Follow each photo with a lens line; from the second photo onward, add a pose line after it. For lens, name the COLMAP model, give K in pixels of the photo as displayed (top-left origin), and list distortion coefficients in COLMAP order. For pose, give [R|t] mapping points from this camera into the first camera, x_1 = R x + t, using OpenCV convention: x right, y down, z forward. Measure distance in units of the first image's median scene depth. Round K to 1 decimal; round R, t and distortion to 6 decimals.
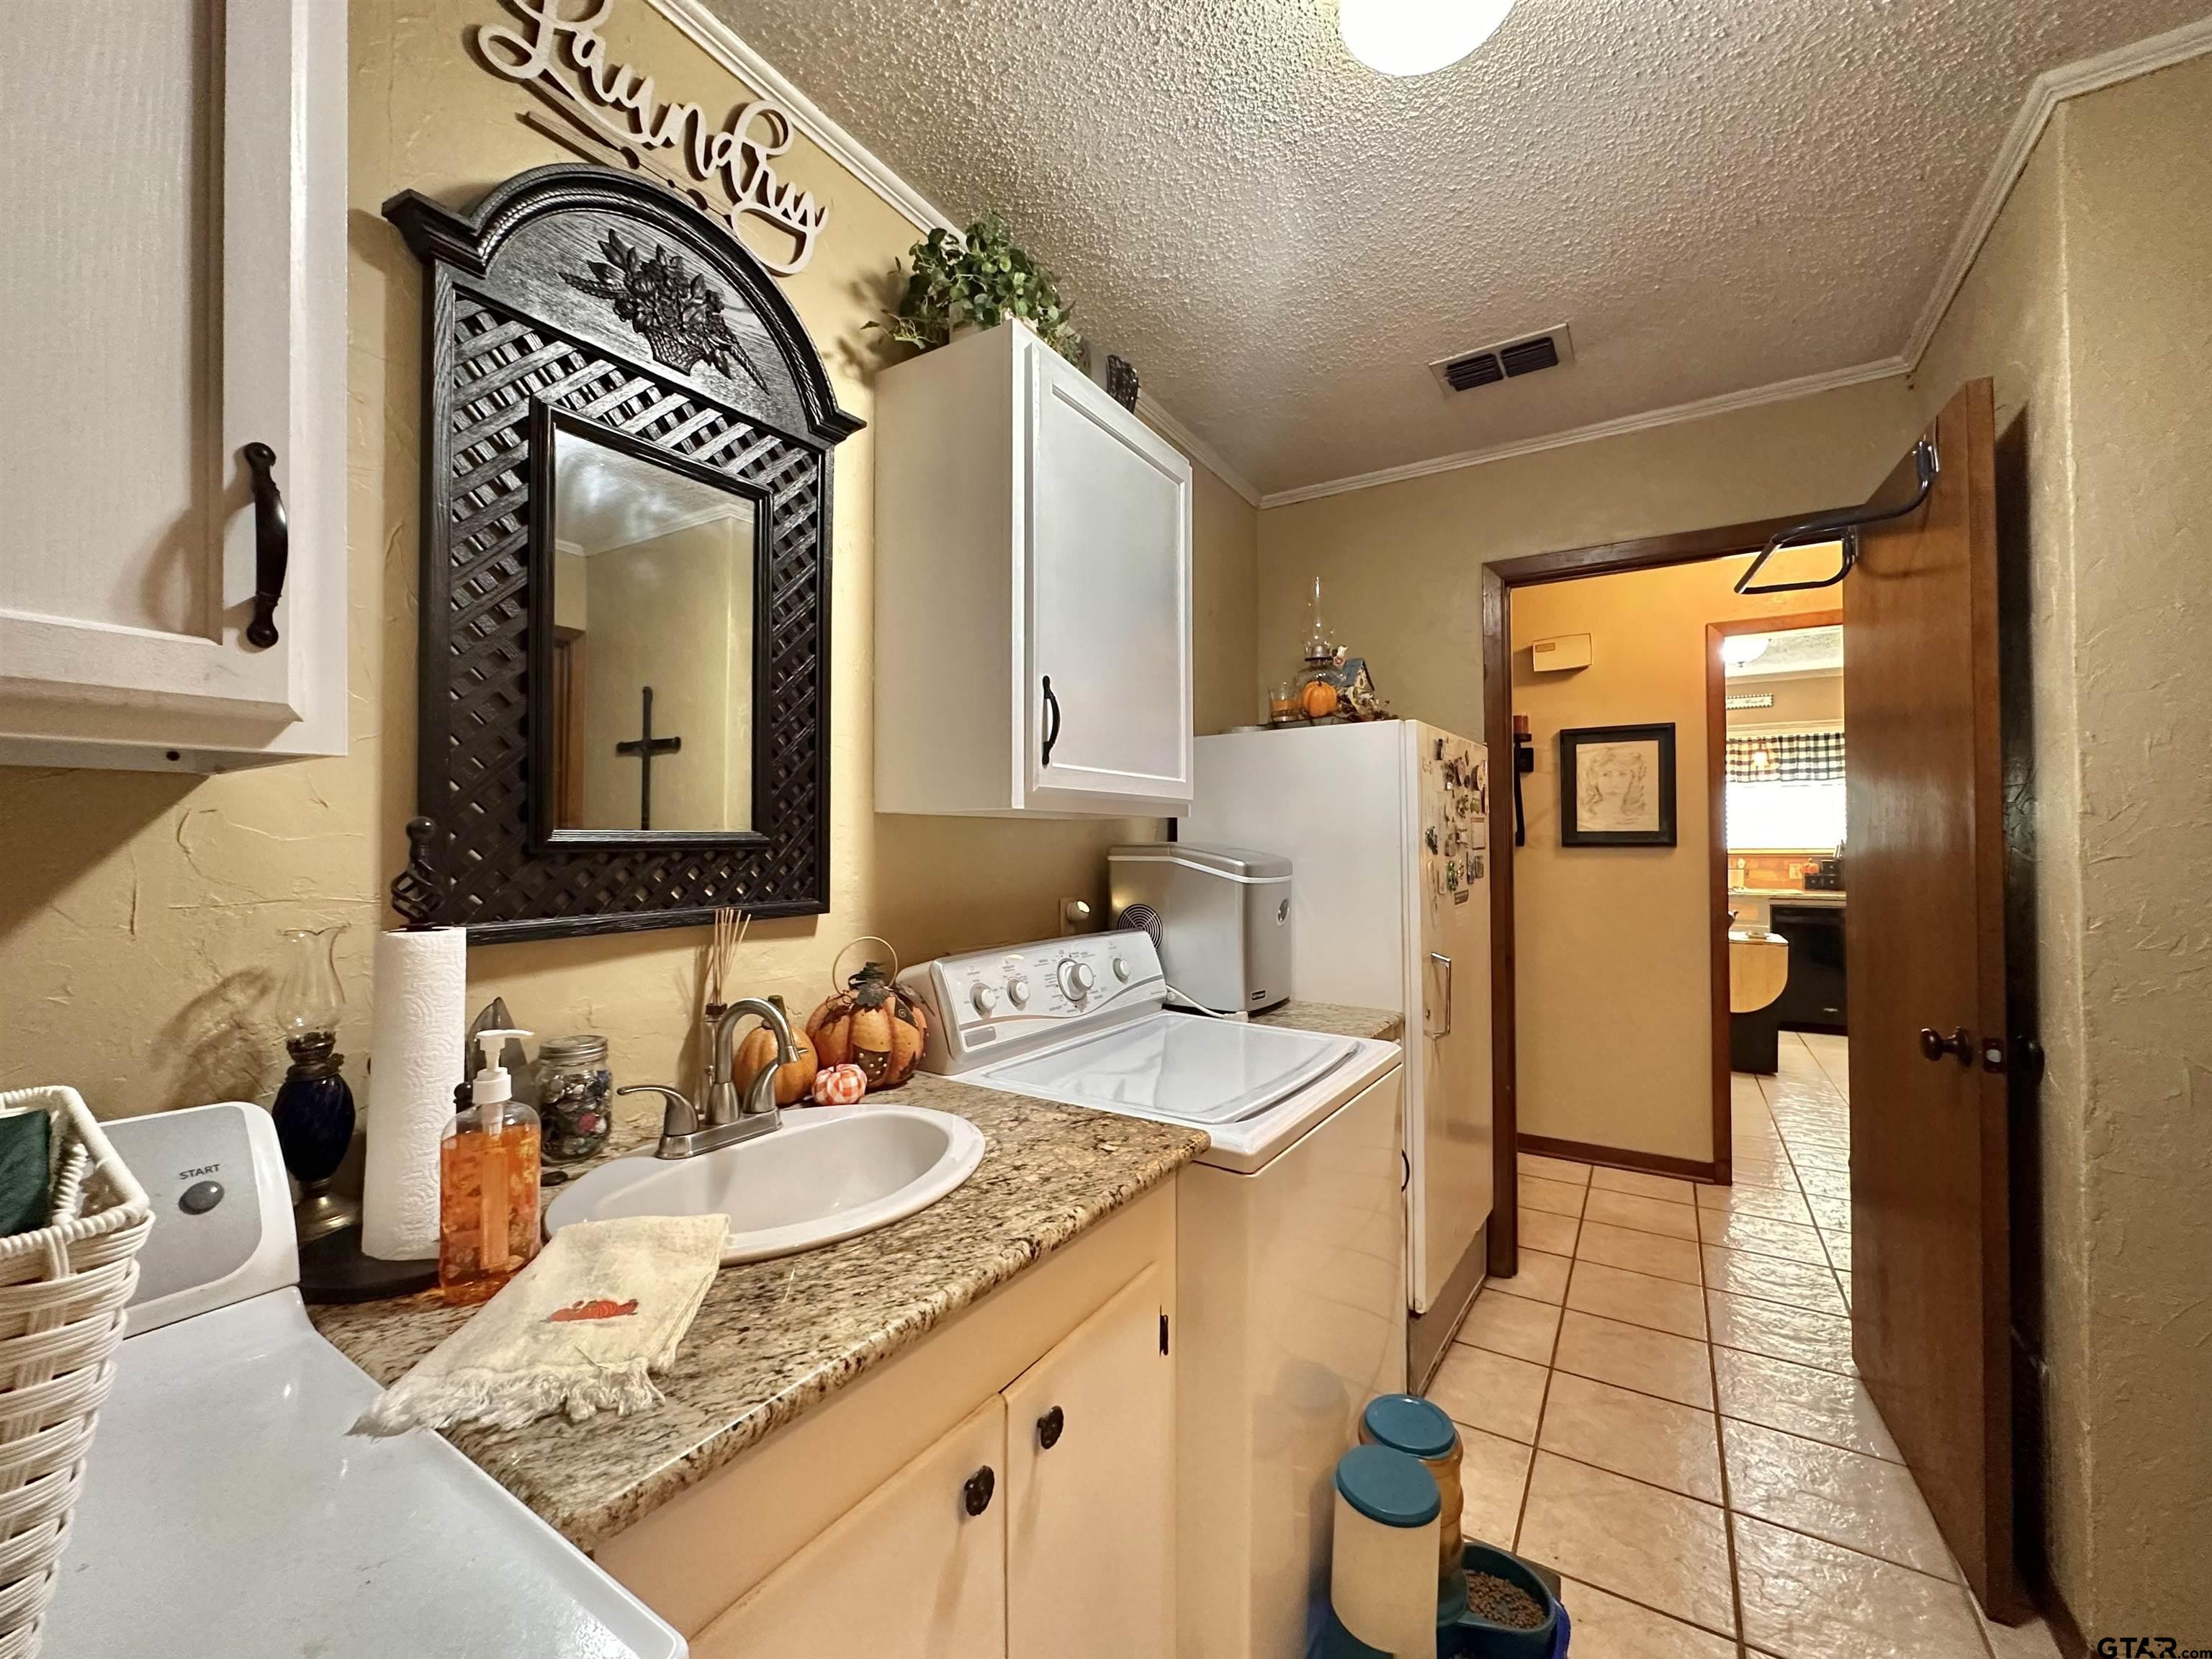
lens RADIAL K [[885.0, 0, 1100.0], [0, 885.0, 830.2], [0, 0, 1]] dist [-0.006232, 0.000478]
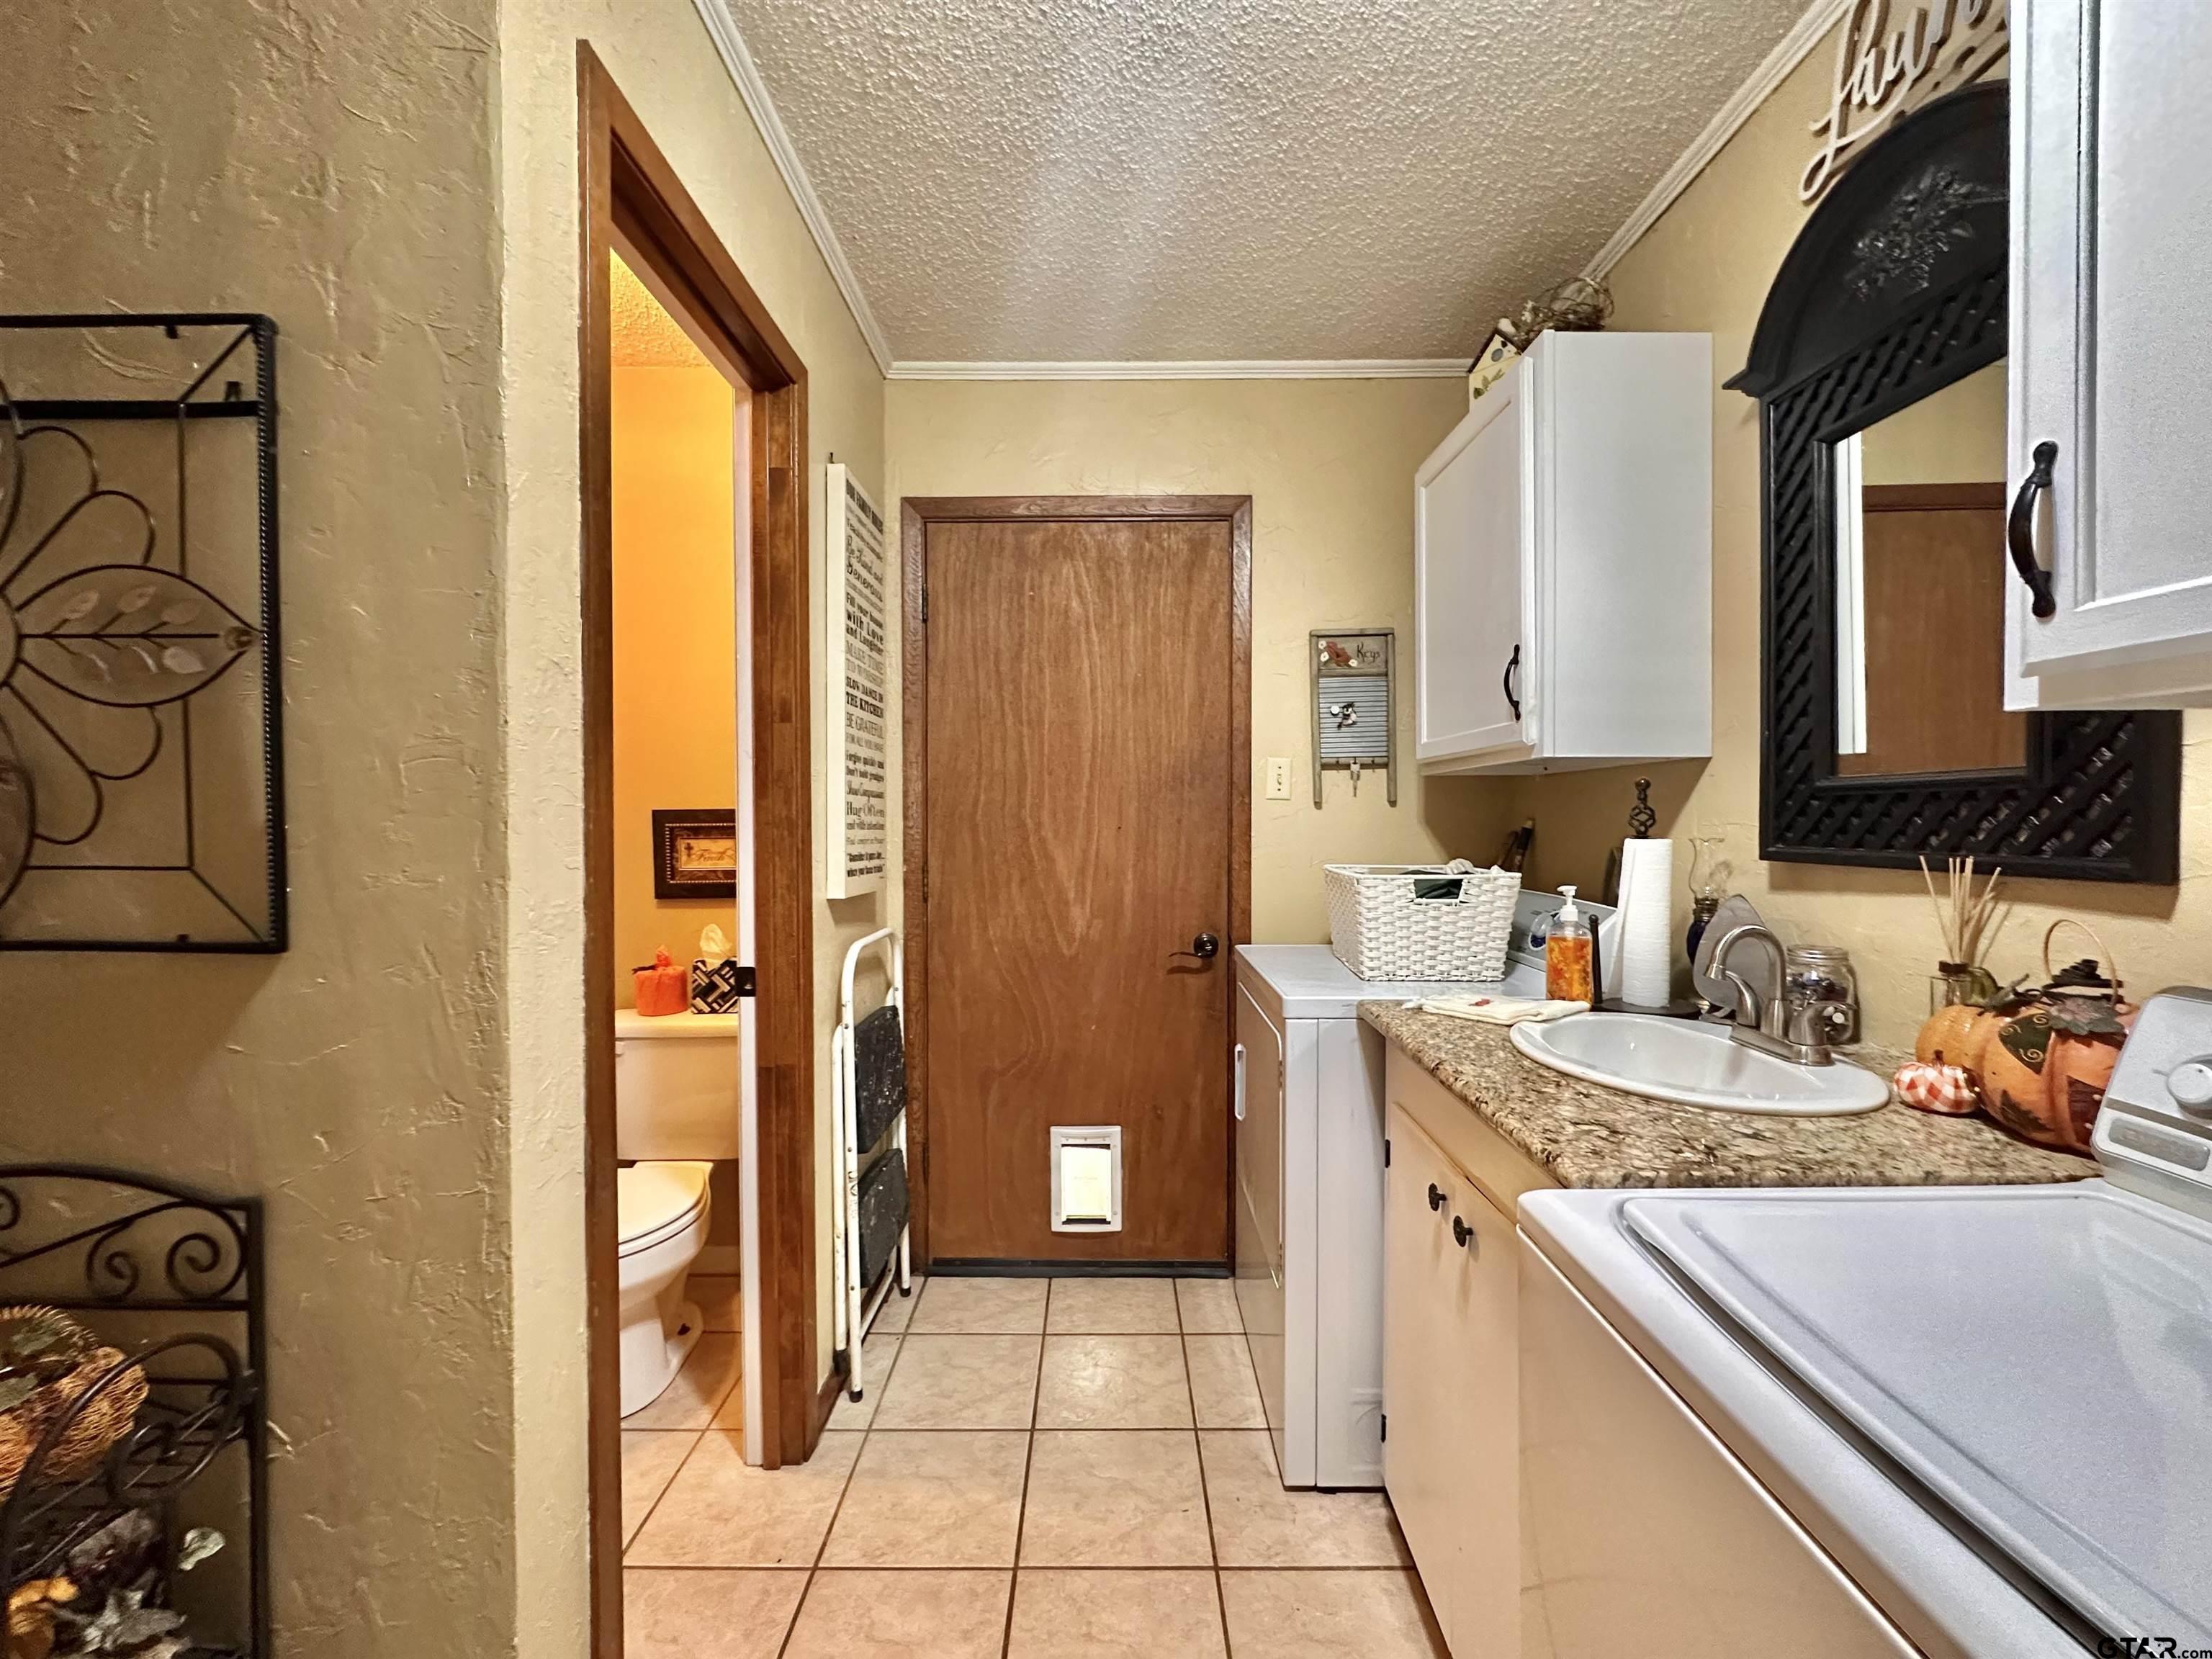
lens RADIAL K [[885.0, 0, 1104.3], [0, 885.0, 822.1], [0, 0, 1]] dist [-0.006232, 0.000478]
pose [[-0.846072, 0.011234, -0.532951, 0.583371], [0.013090, 0.999914, 0.000297, 0.033098], [0.532908, -0.006725, -0.846146, 0.986516]]
